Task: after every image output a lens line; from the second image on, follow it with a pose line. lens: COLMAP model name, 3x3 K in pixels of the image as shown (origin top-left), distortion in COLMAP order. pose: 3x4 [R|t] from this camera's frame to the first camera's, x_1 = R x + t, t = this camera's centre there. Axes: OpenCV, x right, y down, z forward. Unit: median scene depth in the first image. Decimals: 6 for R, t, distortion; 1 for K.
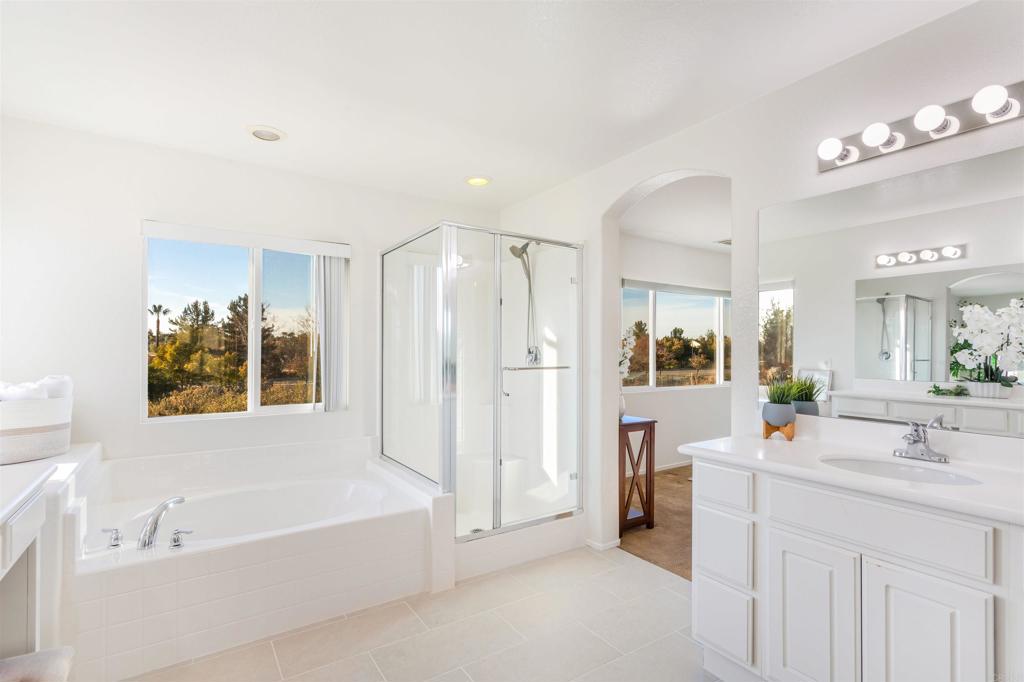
lens RADIAL K [[482.0, 0, 510.4], [0, 482.0, 341.2], [0, 0, 1]] dist [0.003405, 0.000410]
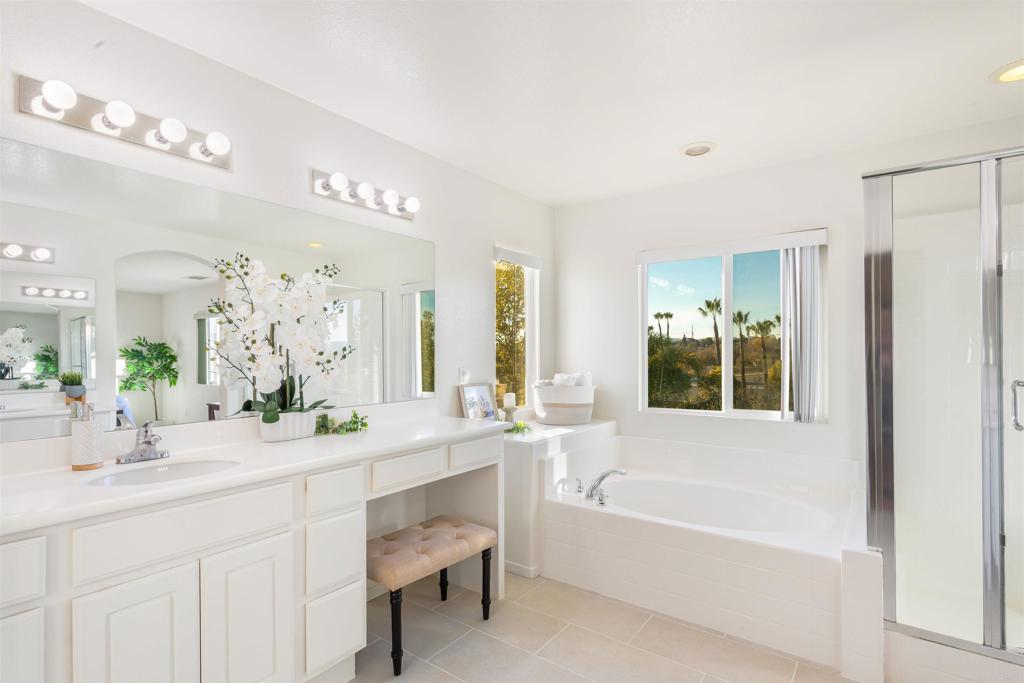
lens RADIAL K [[508.6, 0, 545.4], [0, 508.6, 347.1], [0, 0, 1]] dist [0.001034, -0.000023]
pose [[0.357815, -0.014088, -0.933686, 0.378731], [0.019542, 0.999780, -0.007596, 0.006217], [0.933588, -0.015528, 0.358011, 0.262410]]
